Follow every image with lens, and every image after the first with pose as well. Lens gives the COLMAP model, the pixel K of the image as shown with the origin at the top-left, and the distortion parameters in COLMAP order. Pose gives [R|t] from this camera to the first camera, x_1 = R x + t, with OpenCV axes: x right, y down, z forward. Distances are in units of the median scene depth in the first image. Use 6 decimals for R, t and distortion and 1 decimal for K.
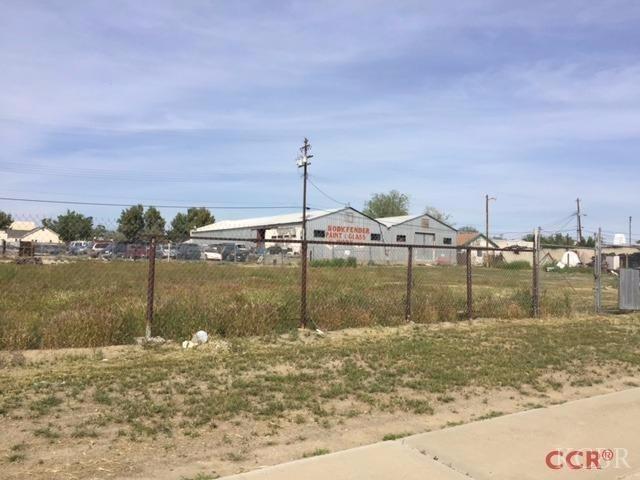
lens RADIAL K [[572.3, 0, 317.8], [0, 572.3, 239.8], [0, 0, 1]] dist [0.087493, -0.104524]
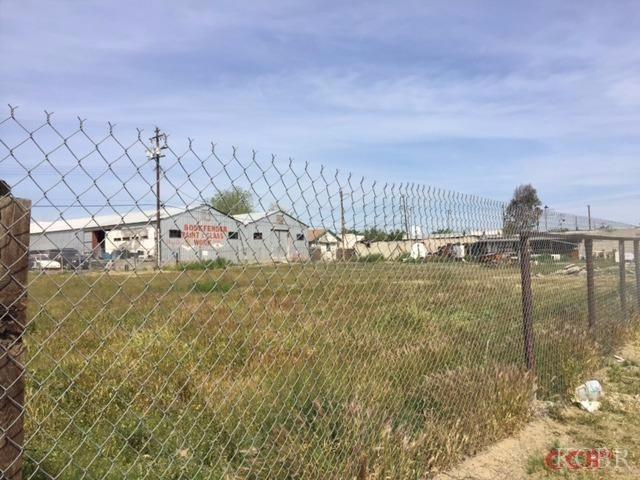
lens RADIAL K [[572.3, 0, 326.6], [0, 572.3, 236.8], [0, 0, 1]] dist [0.087493, -0.104524]
pose [[0.931724, -0.033492, 0.361619, -0.096870], [0.034148, 0.999406, 0.004579, -0.001605], [-0.361557, 0.008082, 0.932315, 0.061362]]
